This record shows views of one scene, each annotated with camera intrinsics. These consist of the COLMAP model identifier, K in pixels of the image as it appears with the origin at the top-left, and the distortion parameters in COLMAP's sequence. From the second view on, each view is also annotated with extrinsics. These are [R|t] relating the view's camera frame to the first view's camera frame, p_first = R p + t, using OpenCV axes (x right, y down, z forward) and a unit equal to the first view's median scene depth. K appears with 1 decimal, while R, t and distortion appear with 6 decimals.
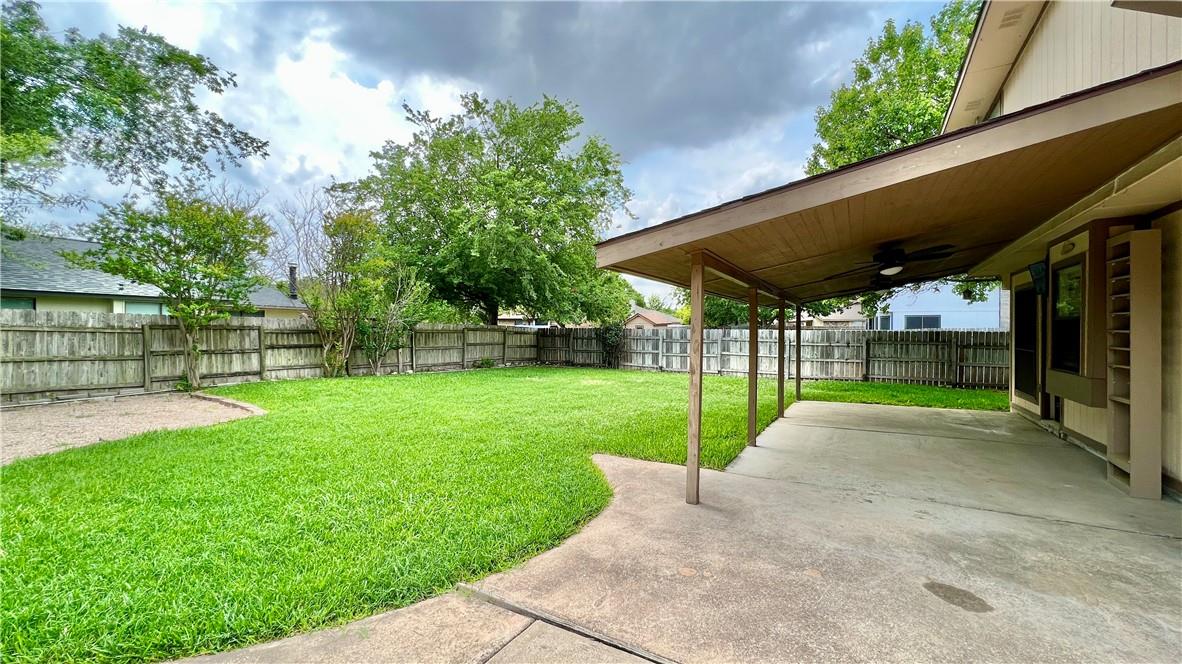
lens RADIAL K [[467.7, 0, 591.2], [0, 467.7, 333.2], [0, 0, 1]] dist [-0.000162, -0.000003]
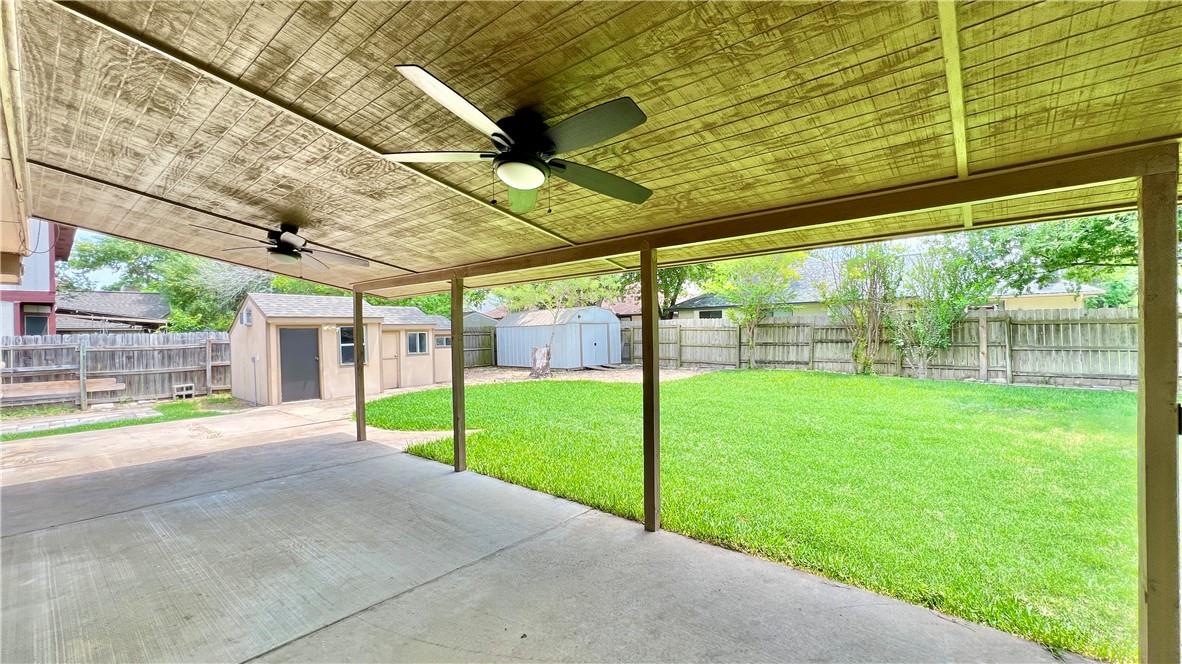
lens RADIAL K [[467.7, 0, 590.6], [0, 467.7, 331.0], [0, 0, 1]] dist [-0.000162, -0.000003]
pose [[-0.161235, -0.006339, -0.986896, 0.522623], [0.014208, 0.999861, -0.008744, 0.007550], [0.986814, -0.015432, -0.161123, 0.659890]]
